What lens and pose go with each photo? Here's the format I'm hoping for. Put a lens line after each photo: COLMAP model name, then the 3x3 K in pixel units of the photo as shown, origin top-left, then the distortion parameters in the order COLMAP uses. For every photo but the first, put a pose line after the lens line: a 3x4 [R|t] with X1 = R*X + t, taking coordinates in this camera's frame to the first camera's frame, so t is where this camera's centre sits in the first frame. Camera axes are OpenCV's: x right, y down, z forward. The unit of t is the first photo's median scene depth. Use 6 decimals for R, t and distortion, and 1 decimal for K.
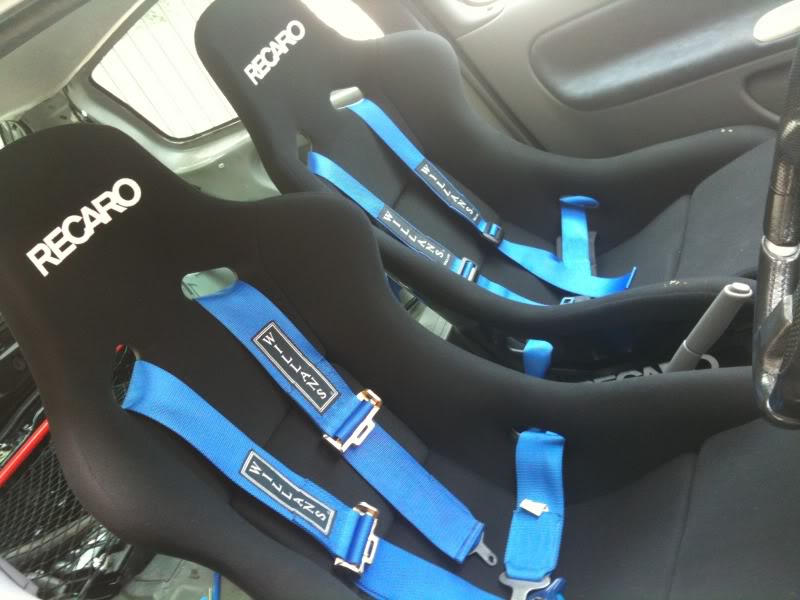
lens RADIAL K [[762.7, 0, 400.0], [0, 762.7, 300.0], [0, 0, 1]] dist [0.003218, -0.161498]
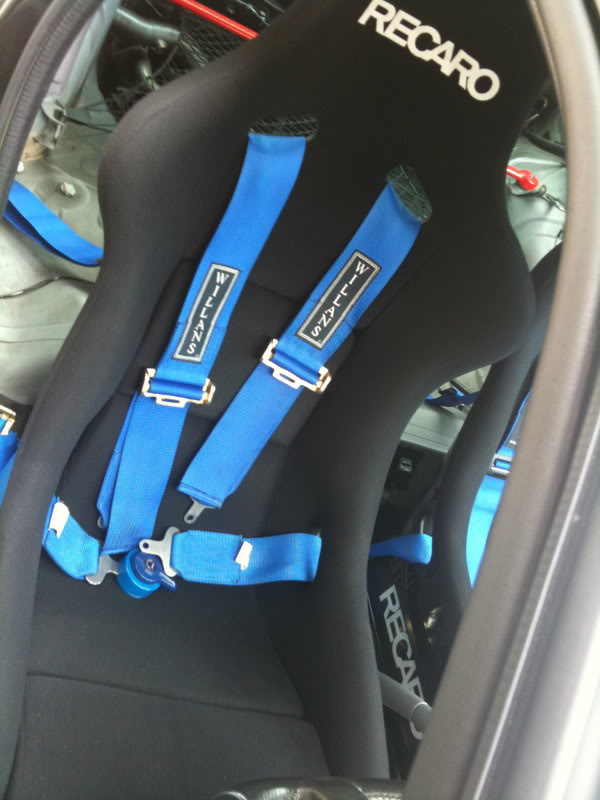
lens RADIAL K [[762.7, 0, 300.0], [0, 762.7, 400.0], [0, 0, 1]] dist [0.003218, -0.161498]
pose [[0.122572, 0.991675, -0.039465, 0.021404], [-0.940349, 0.128760, 0.314904, -0.157022], [0.317364, -0.001487, 0.948303, 0.065340]]
